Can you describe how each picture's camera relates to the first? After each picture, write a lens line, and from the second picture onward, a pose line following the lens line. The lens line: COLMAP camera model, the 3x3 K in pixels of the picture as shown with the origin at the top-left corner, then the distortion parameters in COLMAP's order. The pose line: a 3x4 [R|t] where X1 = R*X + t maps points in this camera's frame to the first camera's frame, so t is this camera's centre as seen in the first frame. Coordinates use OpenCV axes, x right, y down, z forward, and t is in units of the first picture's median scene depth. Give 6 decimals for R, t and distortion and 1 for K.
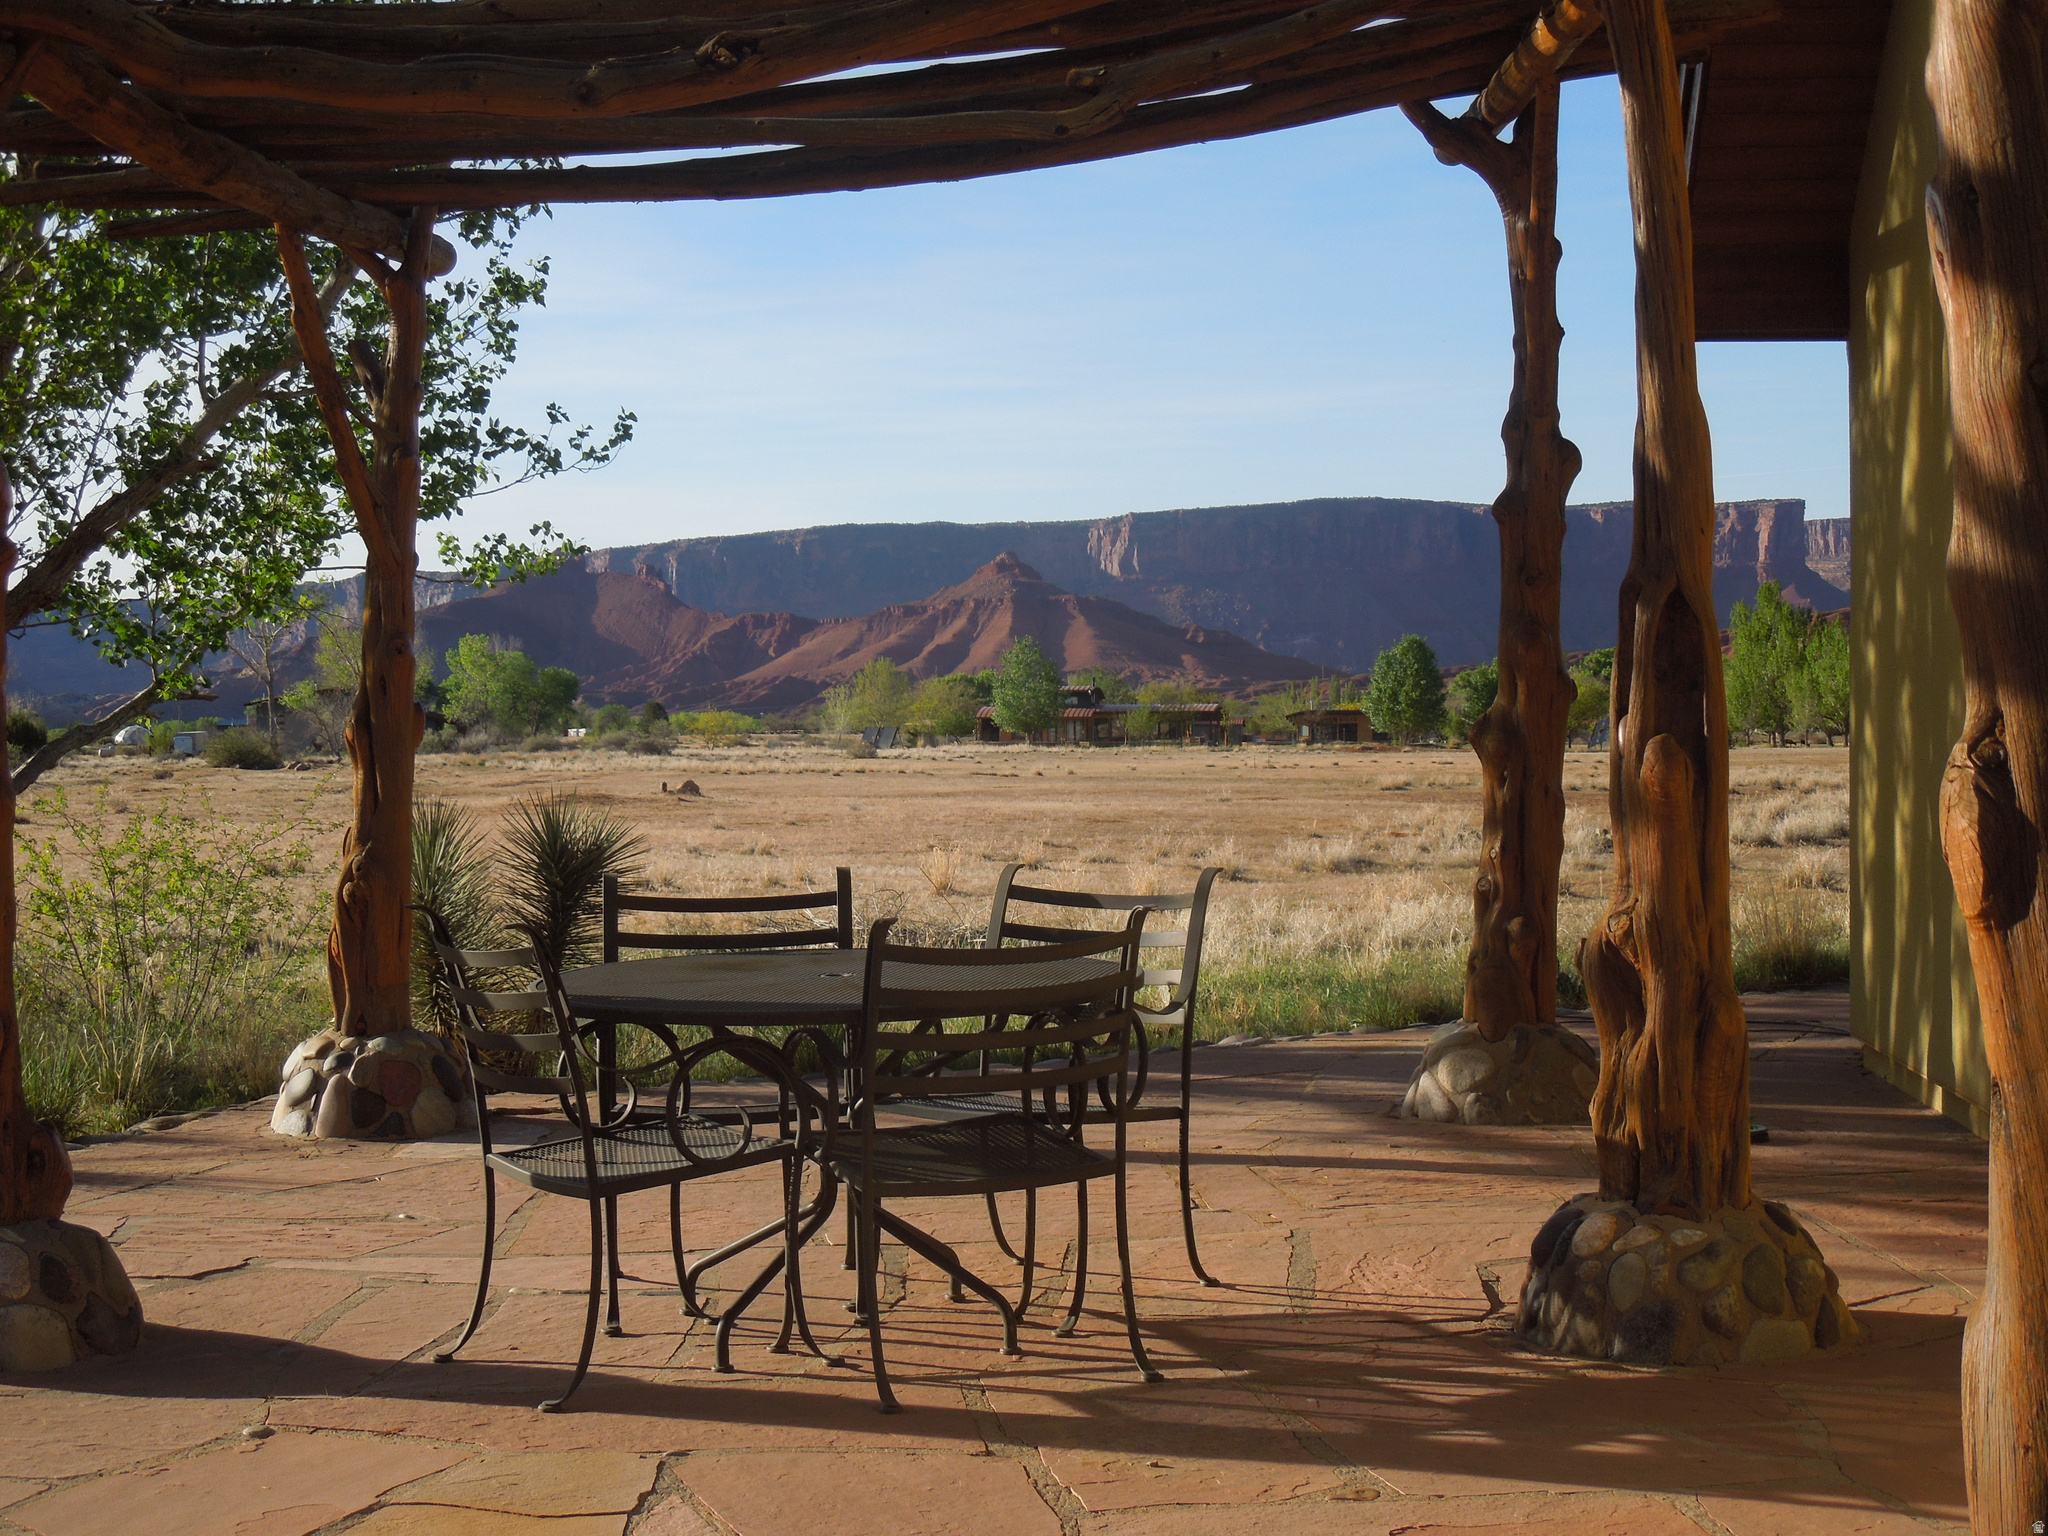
lens RADIAL K [[3389.1, 0, 1024.0], [0, 3389.1, 768.0], [0, 0, 1]] dist [-0.062344, -0.126107]
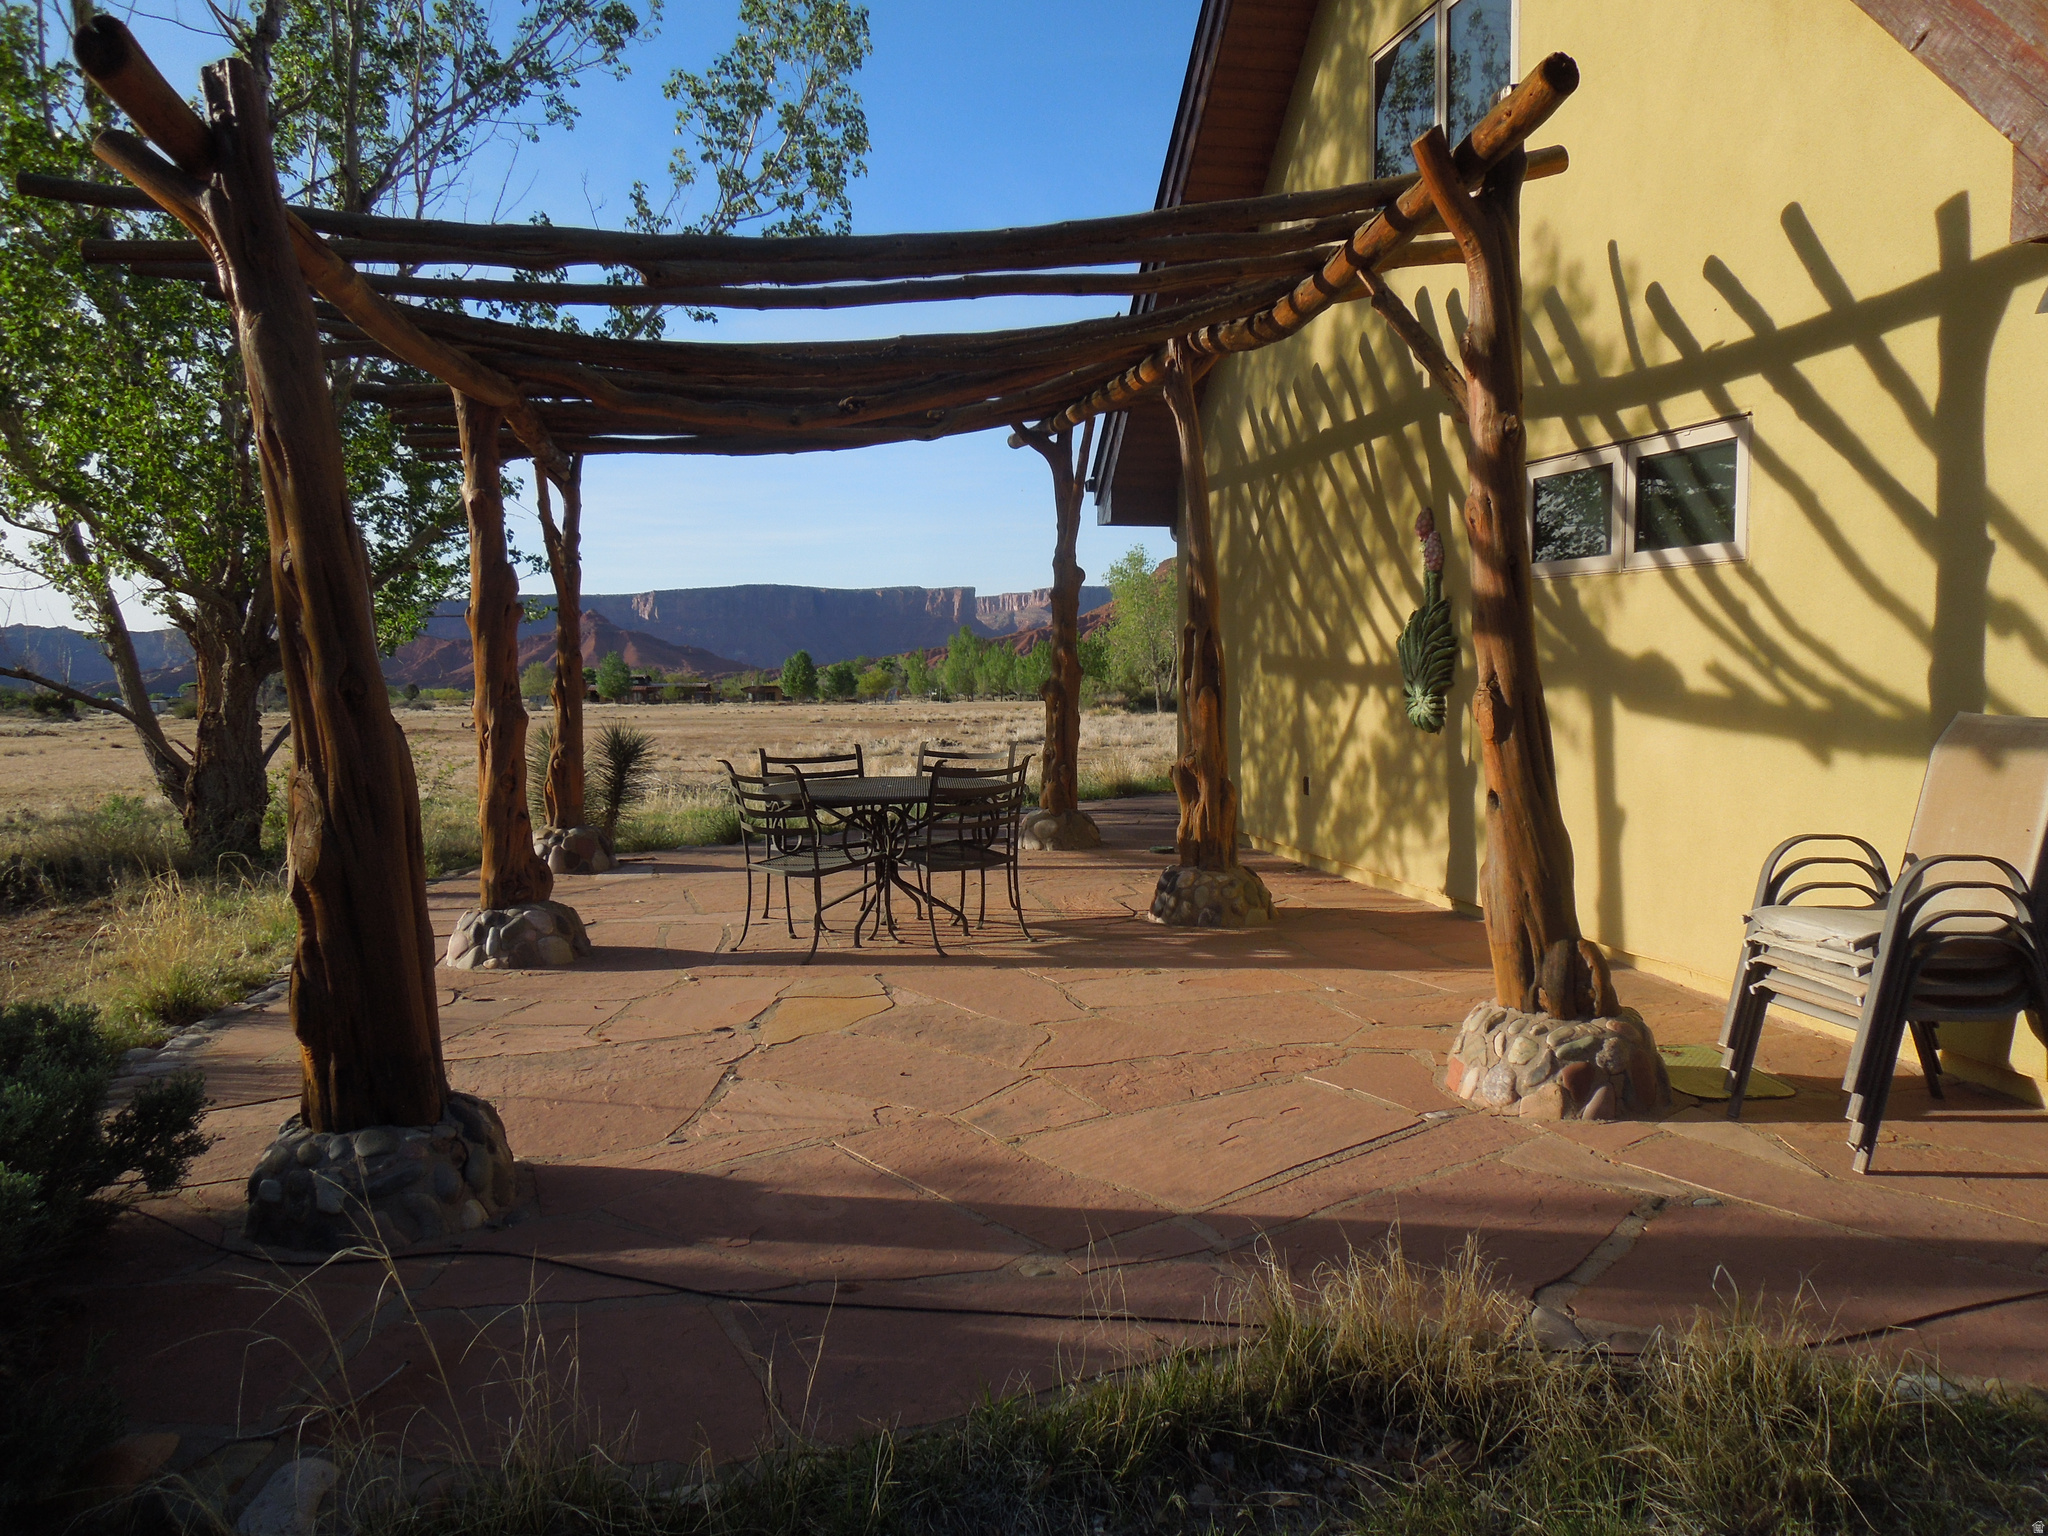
lens RADIAL K [[1609.4, 0, 1024.0], [0, 1609.4, 768.0], [0, 0, 1]] dist [0.014409, 0.001751]
pose [[0.965734, -0.019806, 0.258778, -0.165879], [0.011041, 0.999316, 0.035280, 0.005238], [-0.259300, -0.031214, 0.965292, -0.094135]]
